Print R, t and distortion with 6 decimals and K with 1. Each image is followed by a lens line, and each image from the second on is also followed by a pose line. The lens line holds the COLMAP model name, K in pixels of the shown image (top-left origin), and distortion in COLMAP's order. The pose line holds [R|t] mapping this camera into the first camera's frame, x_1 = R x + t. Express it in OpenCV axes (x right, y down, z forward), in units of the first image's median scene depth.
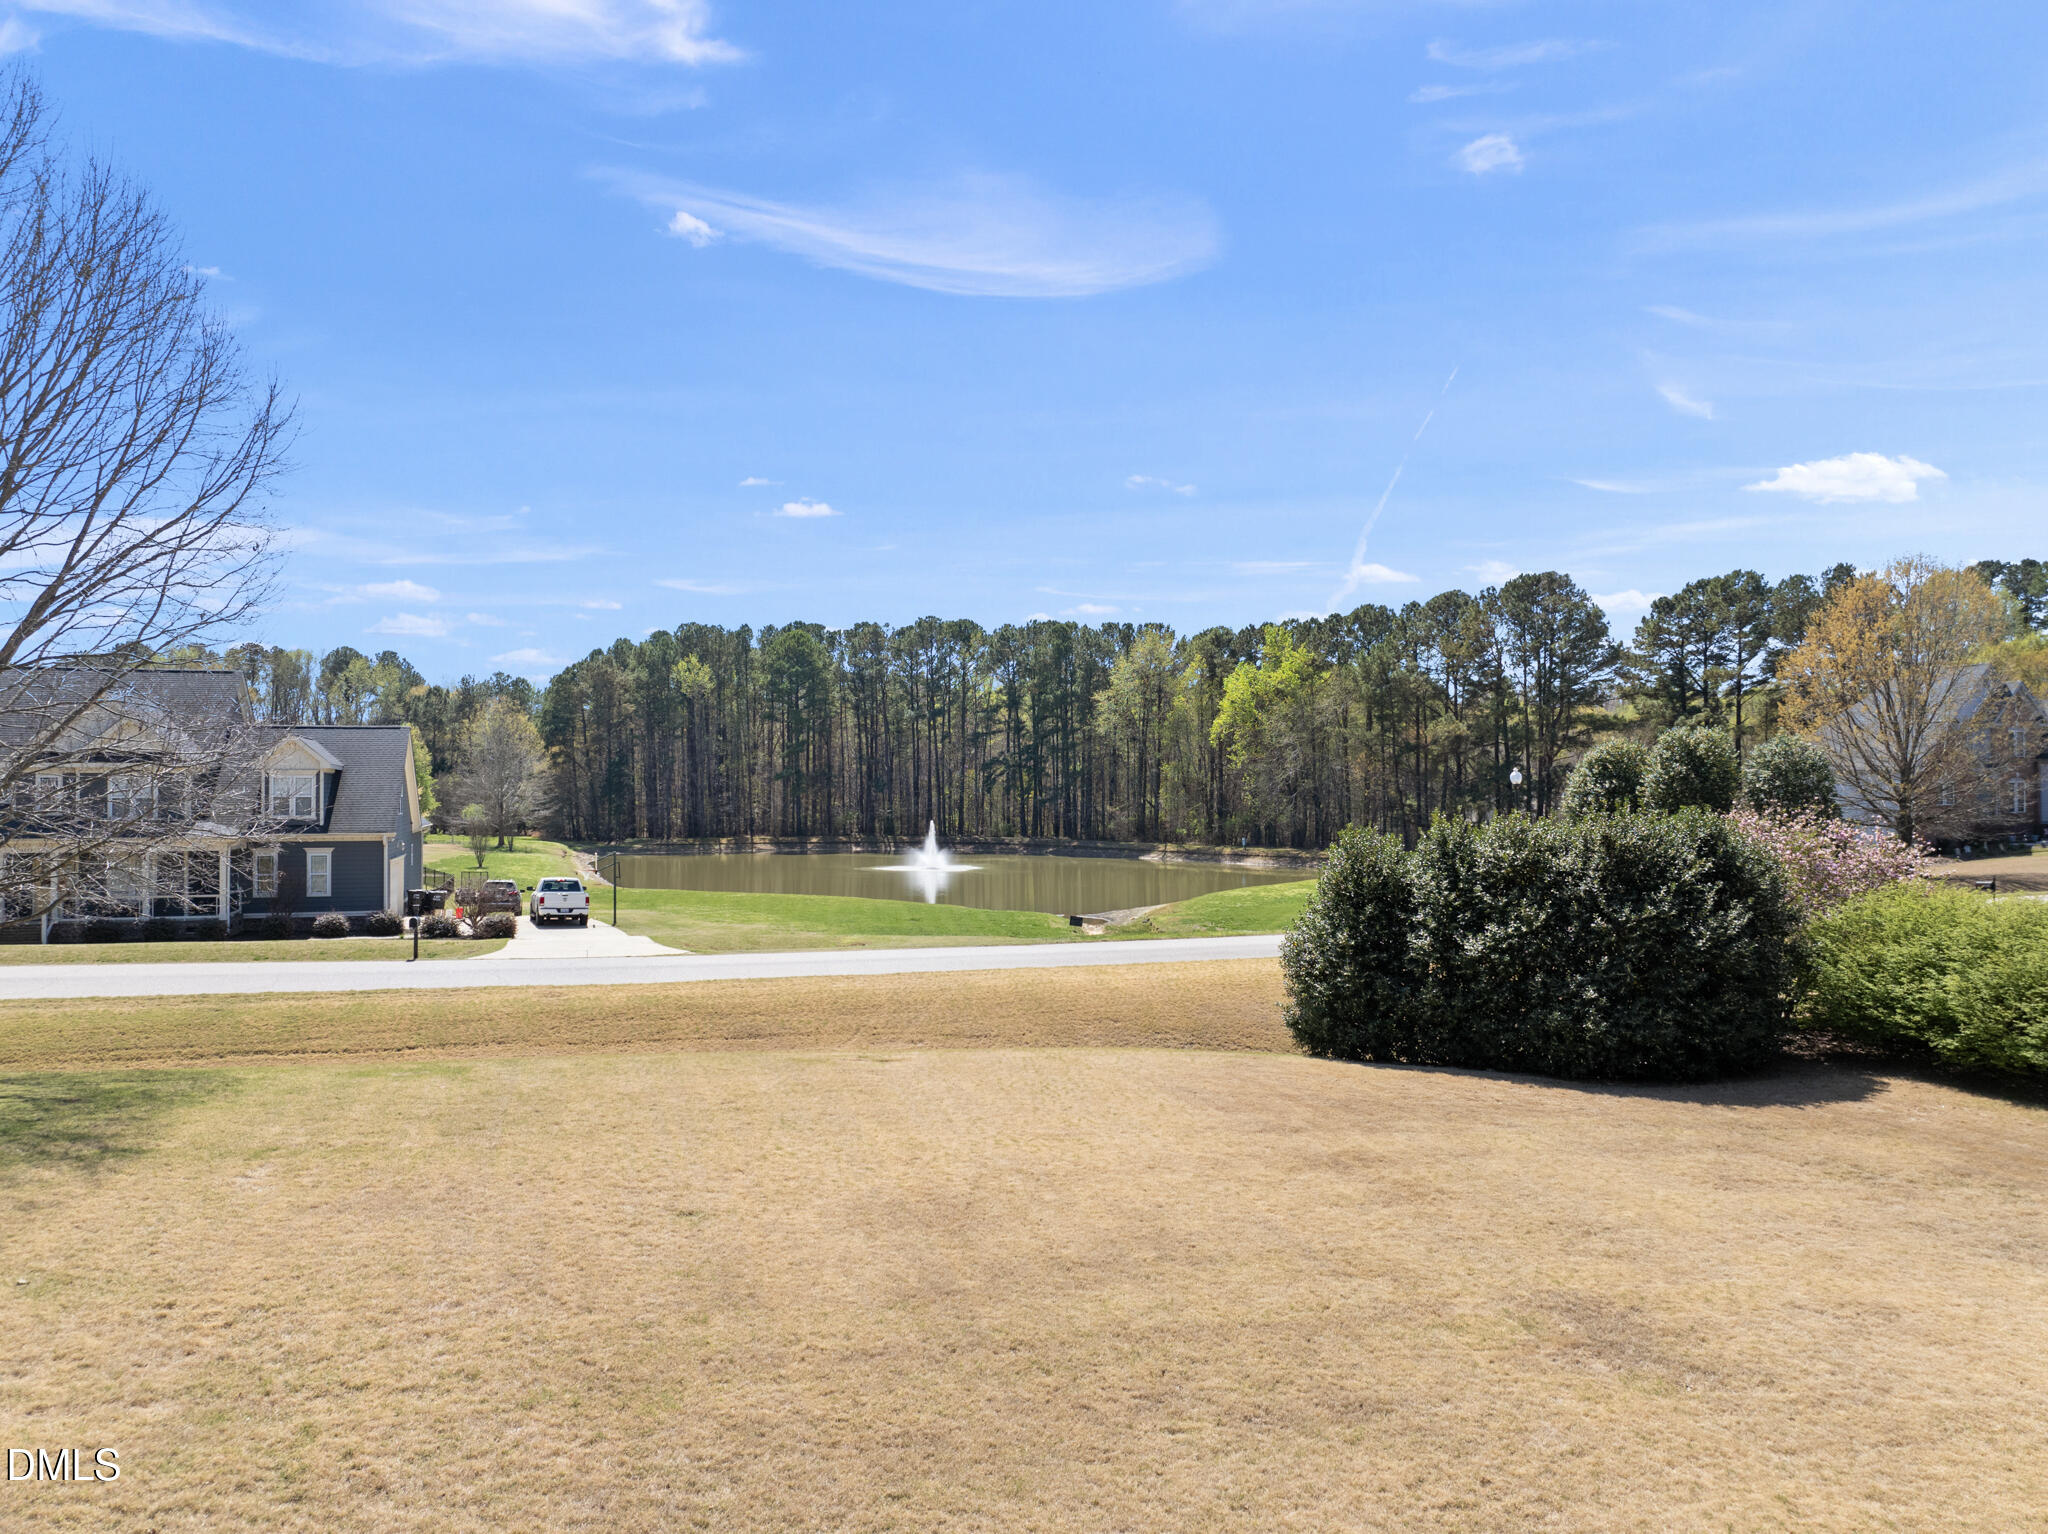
lens RADIAL K [[1416.7, 0, 1024.0], [0, 1416.7, 767.0], [0, 0, 1]] dist [-0.046087, 0.009643]
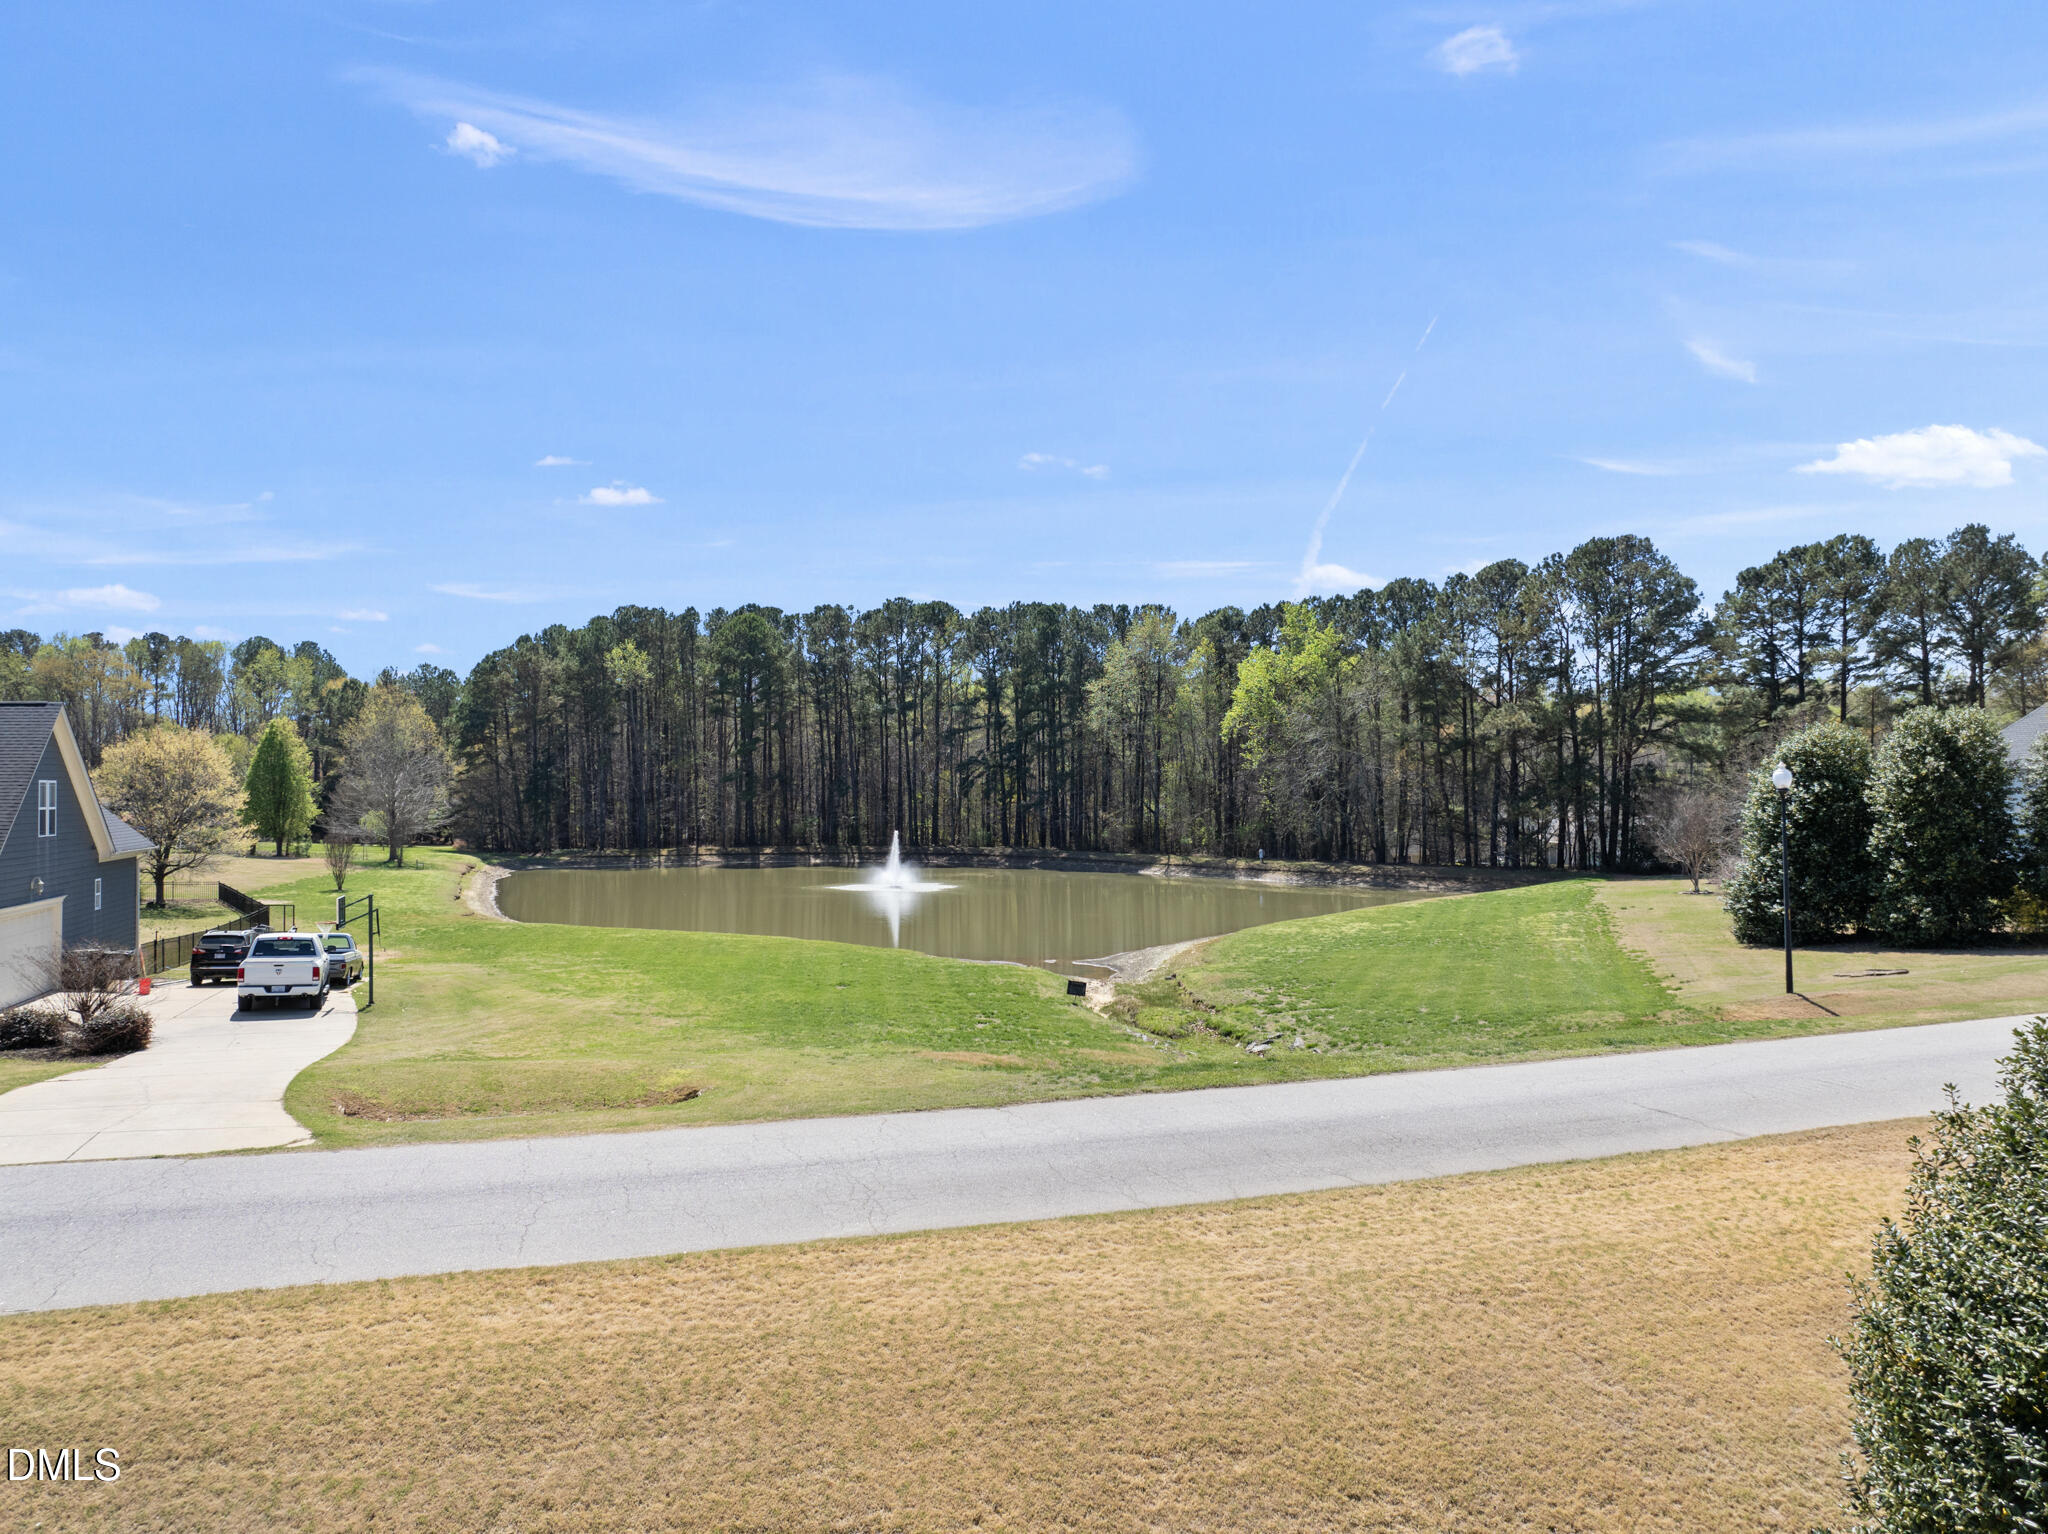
lens RADIAL K [[1416.7, 0, 1024.0], [0, 1416.7, 767.0], [0, 0, 1]] dist [-0.046087, 0.009643]
pose [[0.999935, -0.001449, 0.011290, 0.001484], [0.001465, 0.999998, -0.001383, 0.000934], [-0.011288, 0.001399, 0.999935, 0.121022]]
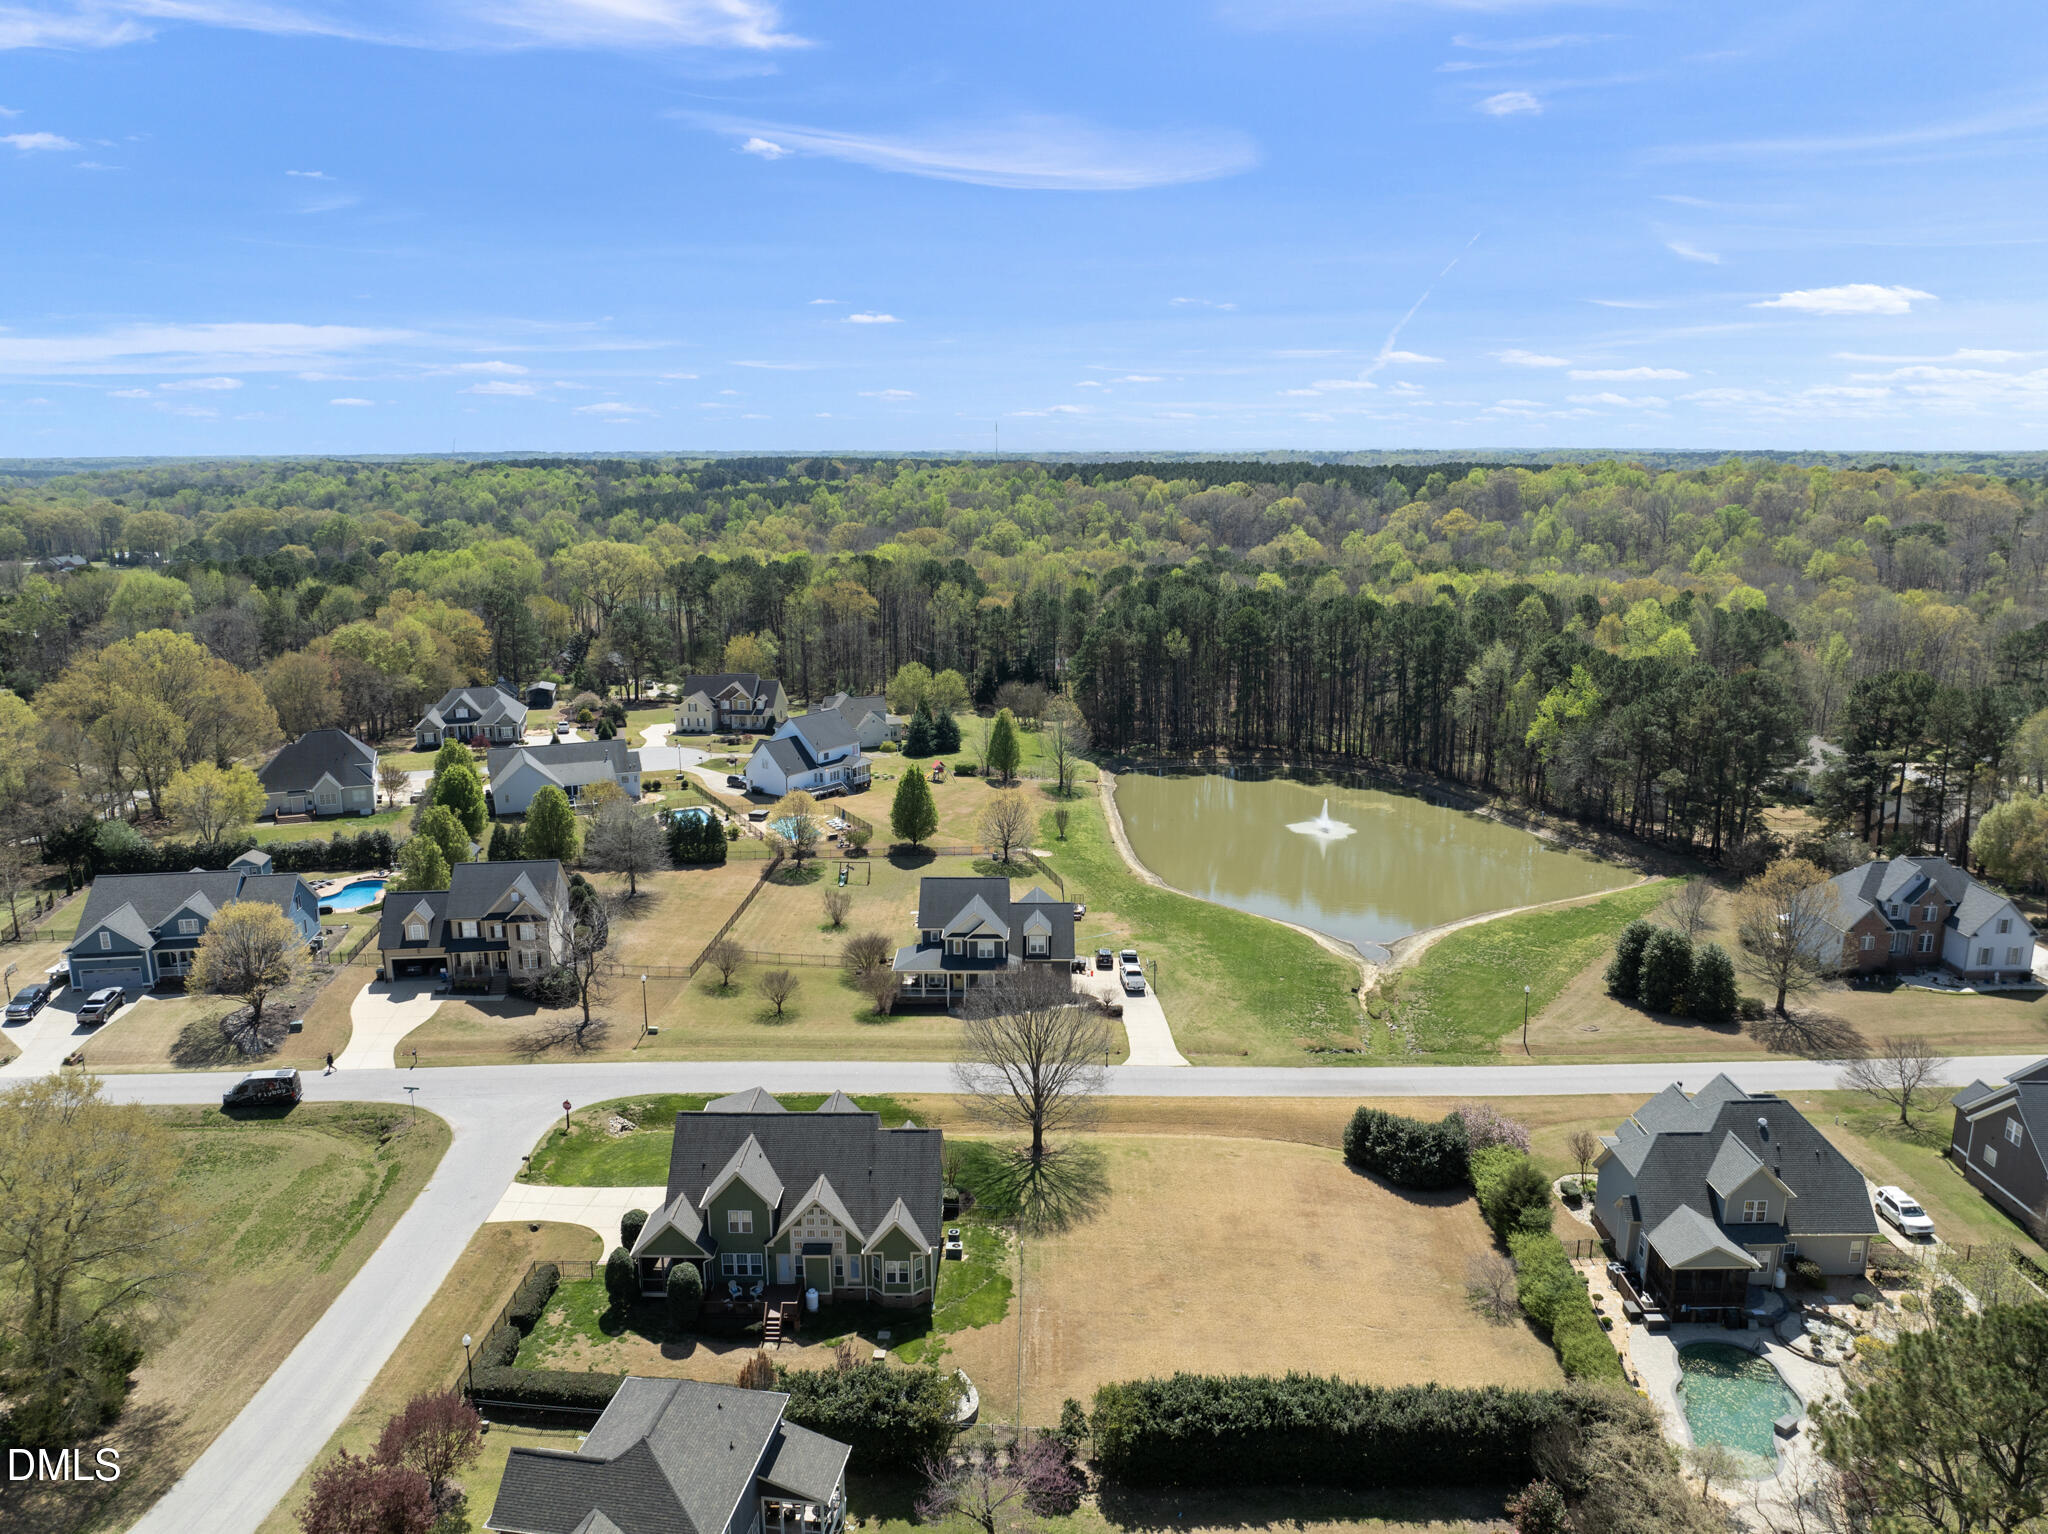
lens RADIAL K [[1416.7, 0, 1024.0], [0, 1416.7, 767.0], [0, 0, 1]] dist [-0.046087, 0.009643]
pose [[0.947889, 0.066463, -0.311592, 0.081967], [0.009289, 0.971818, 0.235548, -0.293850], [0.318466, -0.226168, 0.920558, -0.435639]]
